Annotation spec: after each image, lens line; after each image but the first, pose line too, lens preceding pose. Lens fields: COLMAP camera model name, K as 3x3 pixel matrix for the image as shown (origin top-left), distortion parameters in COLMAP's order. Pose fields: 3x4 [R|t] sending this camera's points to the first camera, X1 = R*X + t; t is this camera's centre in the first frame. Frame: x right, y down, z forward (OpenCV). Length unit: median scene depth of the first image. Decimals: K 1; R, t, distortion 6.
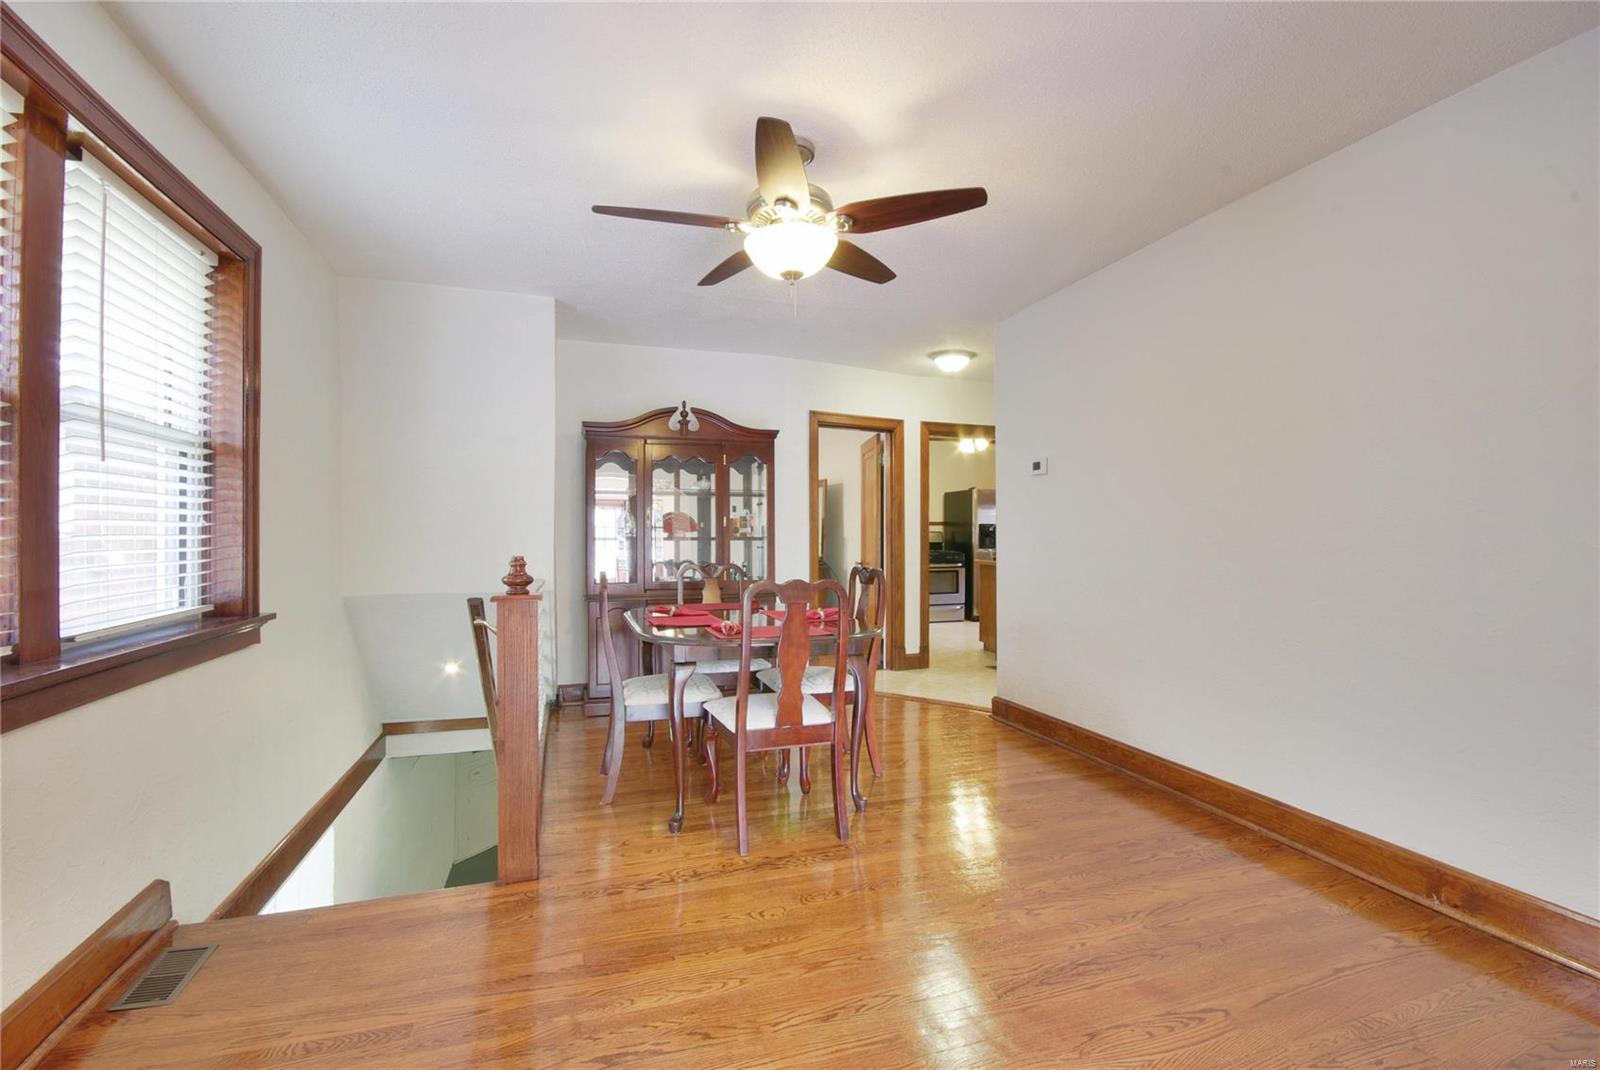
lens RADIAL K [[735.1, 0, 803.0], [0, 735.1, 532.3], [0, 0, 1]] dist [-0.016472, -0.000989]
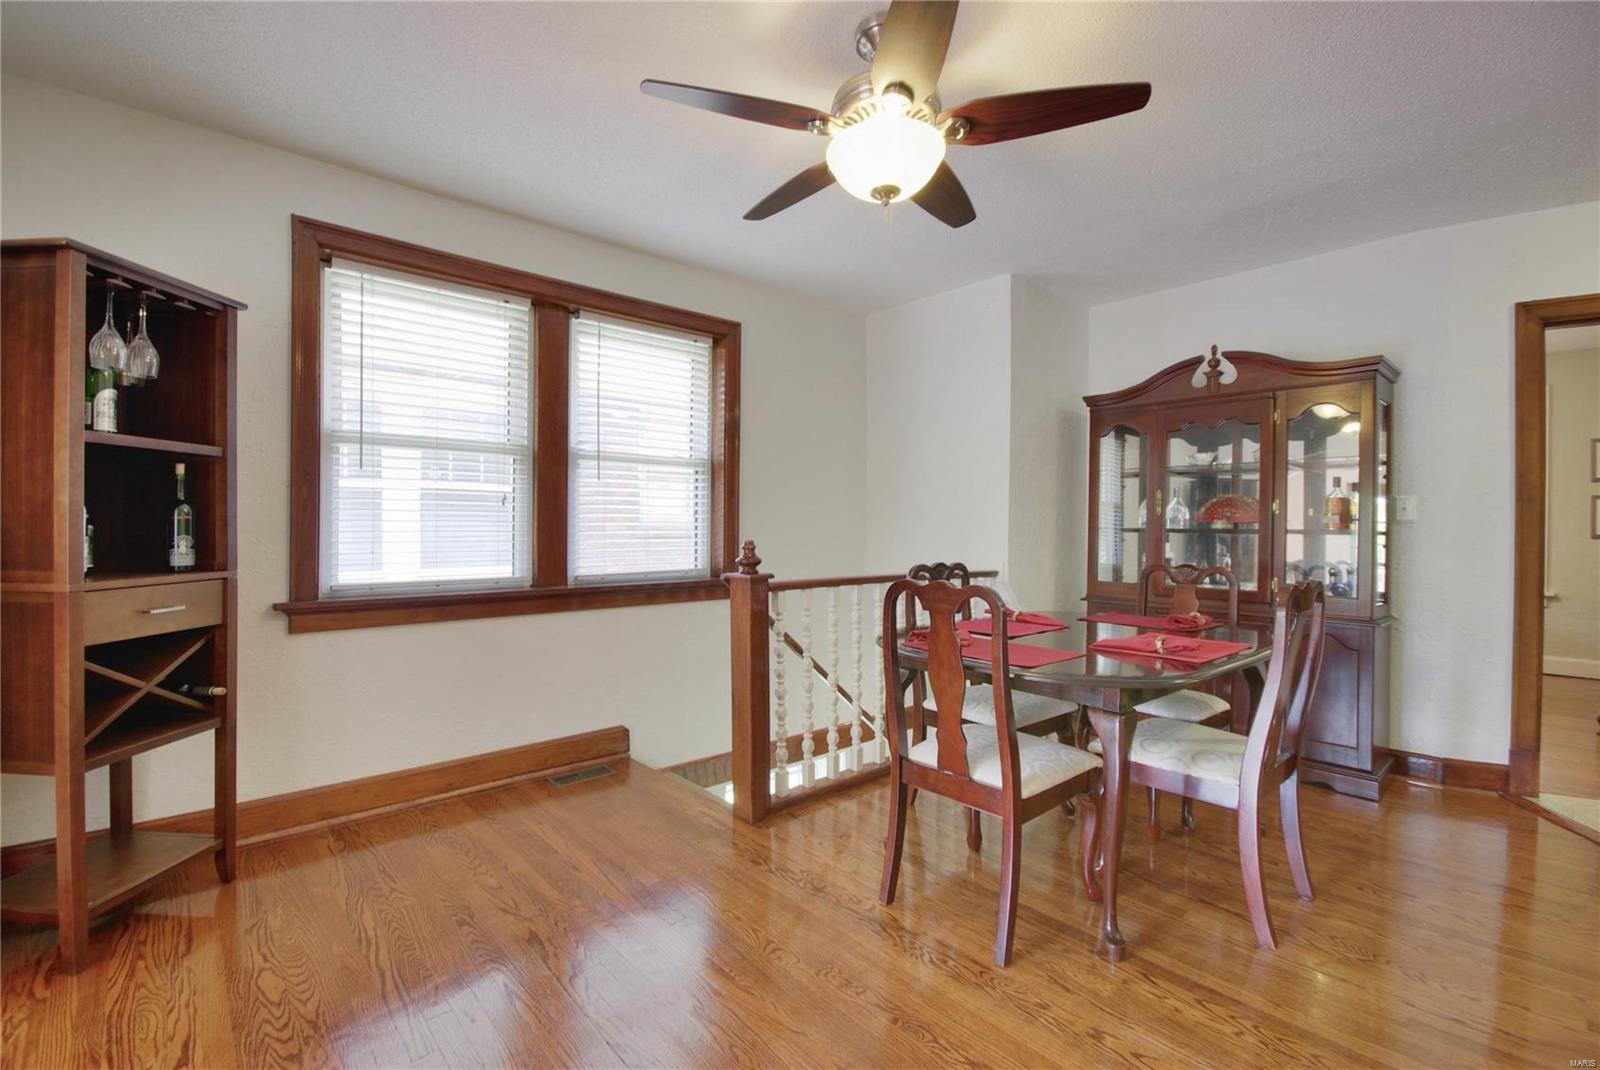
lens RADIAL K [[735.1, 0, 799.9], [0, 735.1, 532.8], [0, 0, 1]] dist [-0.016472, -0.000989]
pose [[0.361178, 0.004618, -0.932486, 0.393733], [-0.002630, 0.999989, 0.003934, 0.008740], [0.932493, 0.001031, 0.361186, 0.359558]]
